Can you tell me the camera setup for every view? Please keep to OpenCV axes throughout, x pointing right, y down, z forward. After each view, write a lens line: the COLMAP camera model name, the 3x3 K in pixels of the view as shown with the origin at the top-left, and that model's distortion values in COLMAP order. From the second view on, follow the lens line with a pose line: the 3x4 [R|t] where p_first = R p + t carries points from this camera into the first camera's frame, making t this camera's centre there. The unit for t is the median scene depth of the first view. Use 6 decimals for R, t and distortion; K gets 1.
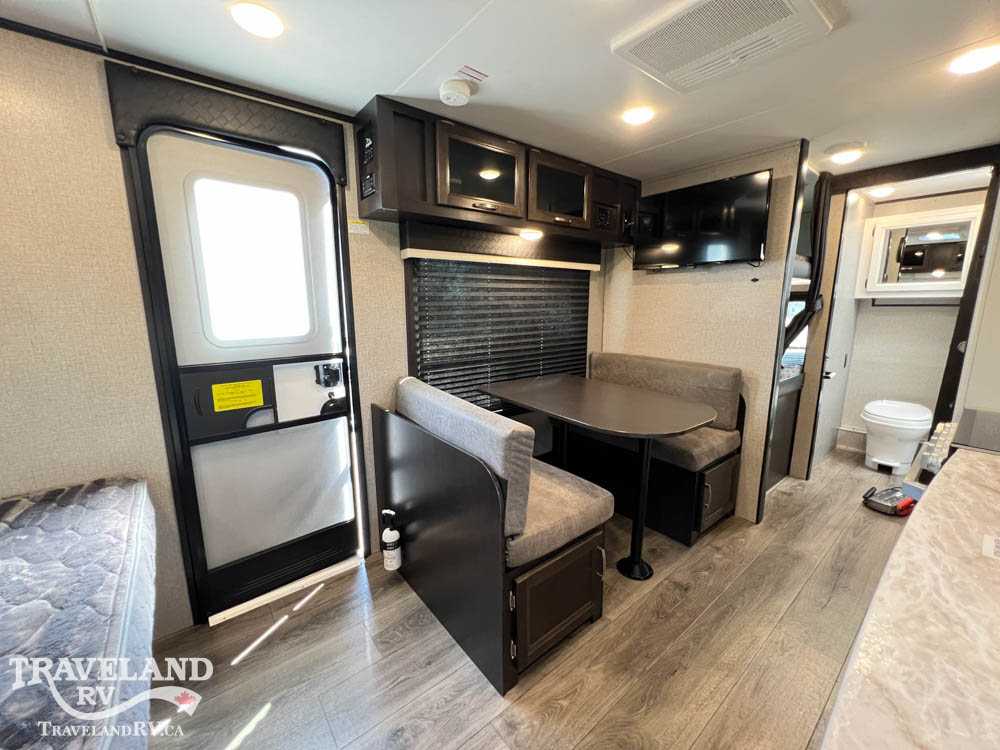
lens RADIAL K [[398.8, 0, 498.6], [0, 398.8, 374.1], [0, 0, 1]] dist [0.000109, 0.000180]
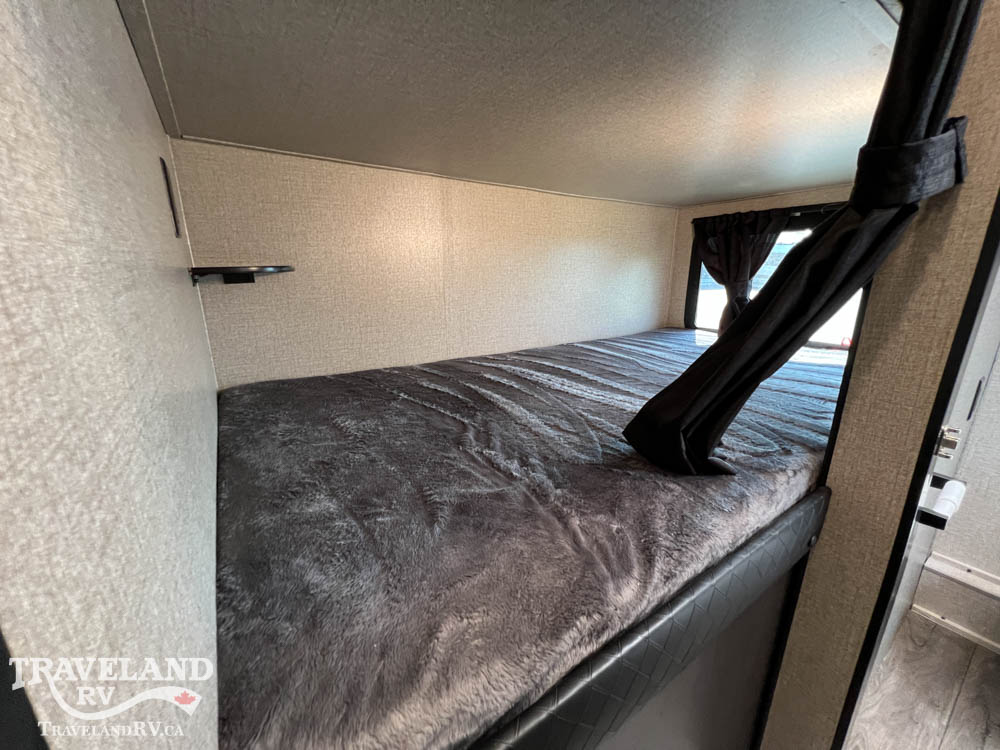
lens RADIAL K [[398.8, 0, 498.6], [0, 398.8, 374.1], [0, 0, 1]] dist [0.000109, 0.000180]
pose [[0.996659, 0.026558, -0.077235, 0.713891], [-0.019740, 0.995948, 0.087742, -0.107716], [0.079253, -0.085924, 0.993145, 0.917505]]
